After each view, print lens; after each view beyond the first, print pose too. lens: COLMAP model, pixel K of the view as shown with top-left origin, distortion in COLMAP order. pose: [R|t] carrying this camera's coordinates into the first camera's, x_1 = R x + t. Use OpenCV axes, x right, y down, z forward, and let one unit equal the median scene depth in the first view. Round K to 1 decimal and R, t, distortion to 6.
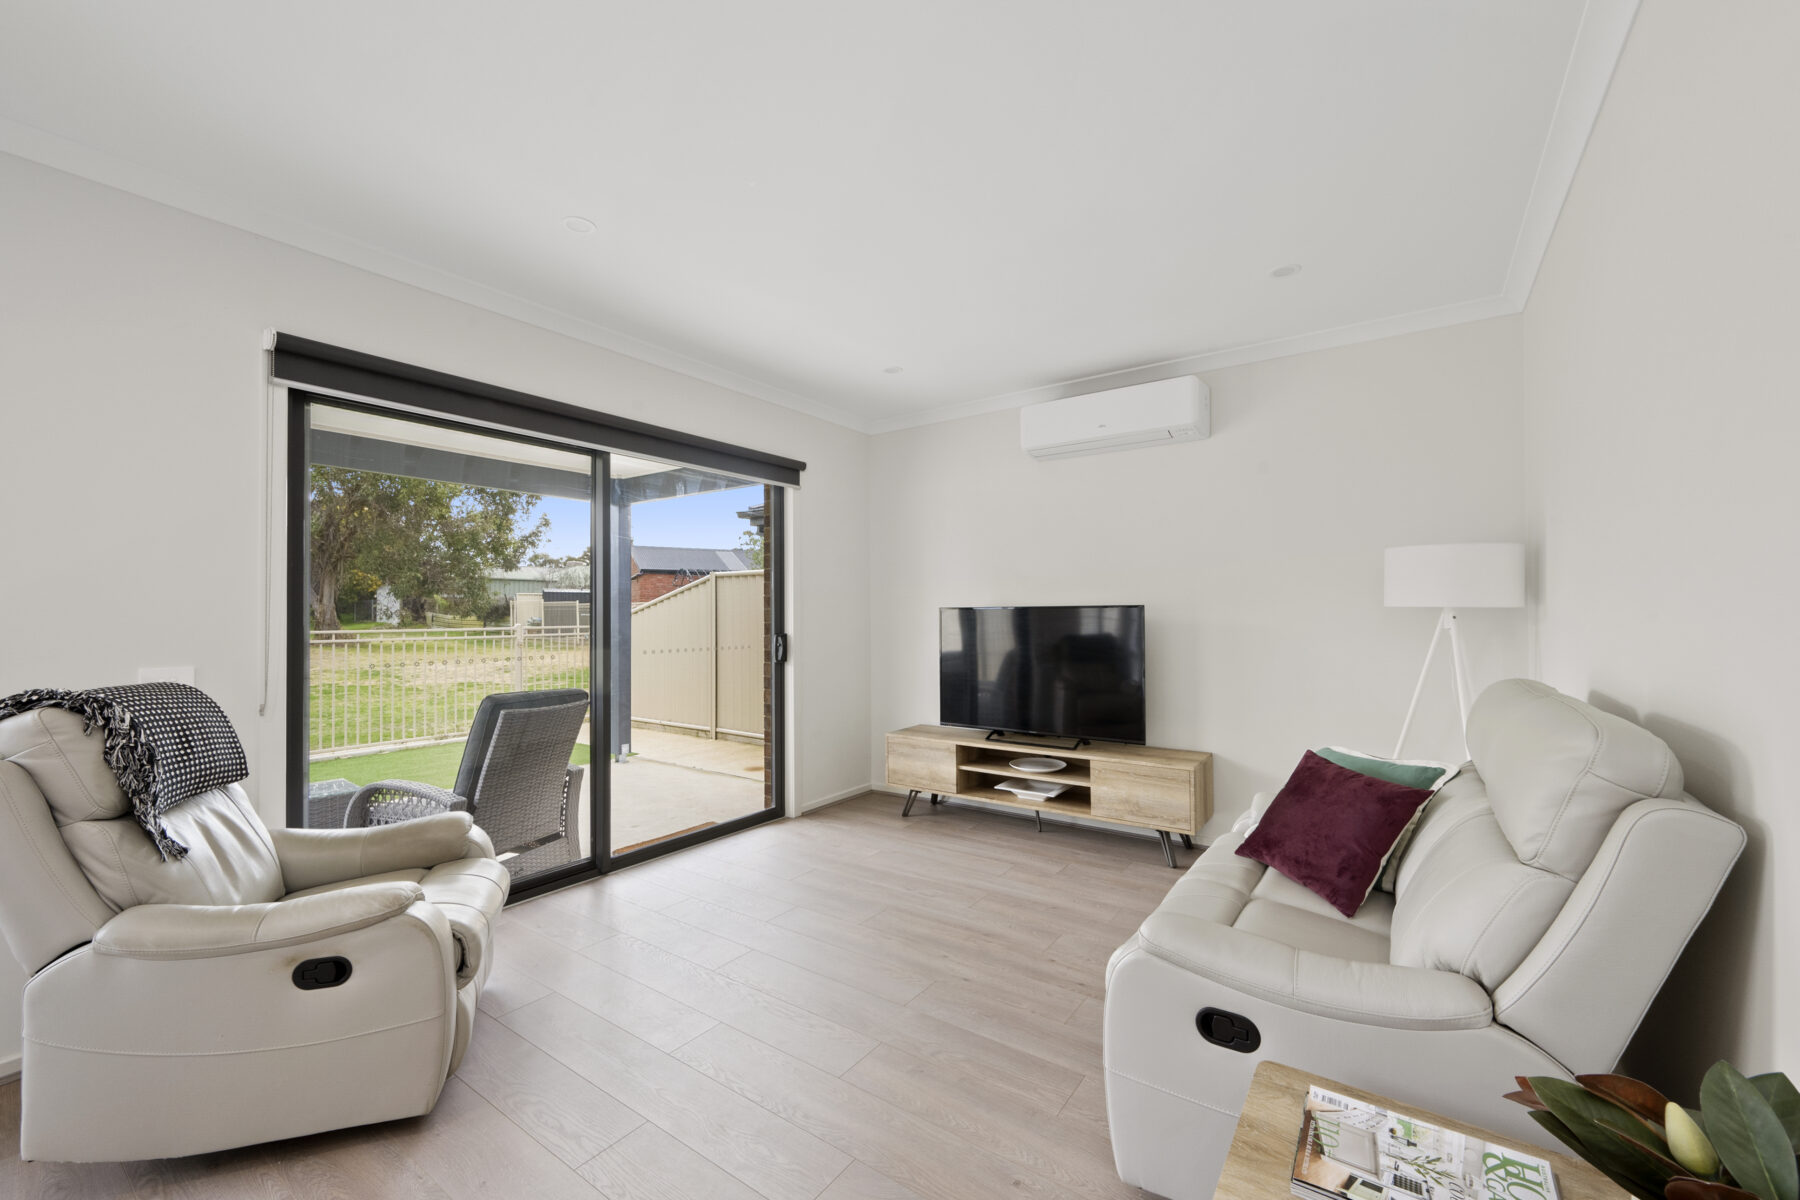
lens RADIAL K [[718.9, 0, 889.0], [0, 718.9, 601.0], [0, 0, 1]] dist [-0.007718, -0.000015]
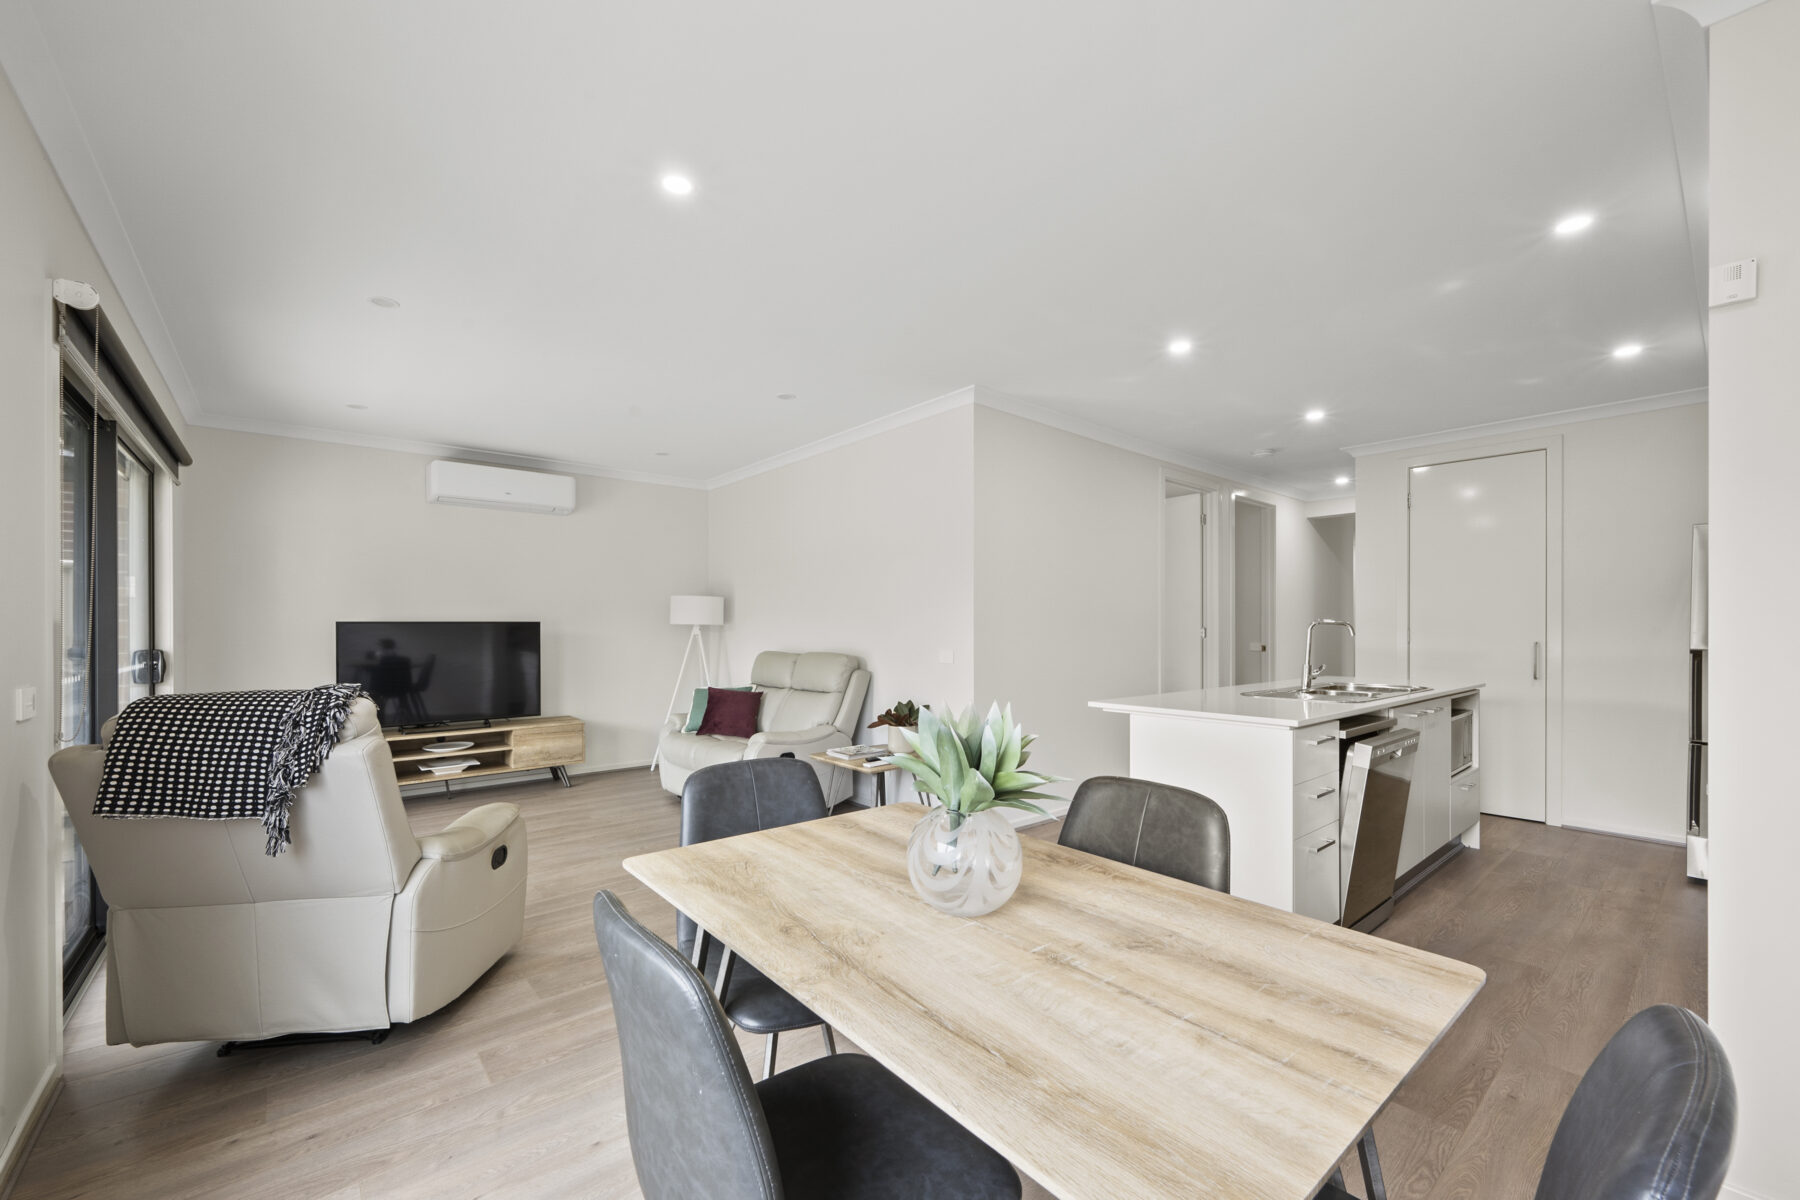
lens RADIAL K [[718.9, 0, 889.0], [0, 718.9, 601.0], [0, 0, 1]] dist [-0.007718, -0.000015]
pose [[0.262643, 0.037326, 0.964171, -0.909243], [-0.015218, 0.999287, -0.034540, 0.002814], [-0.964773, -0.005601, 0.263024, -0.094664]]
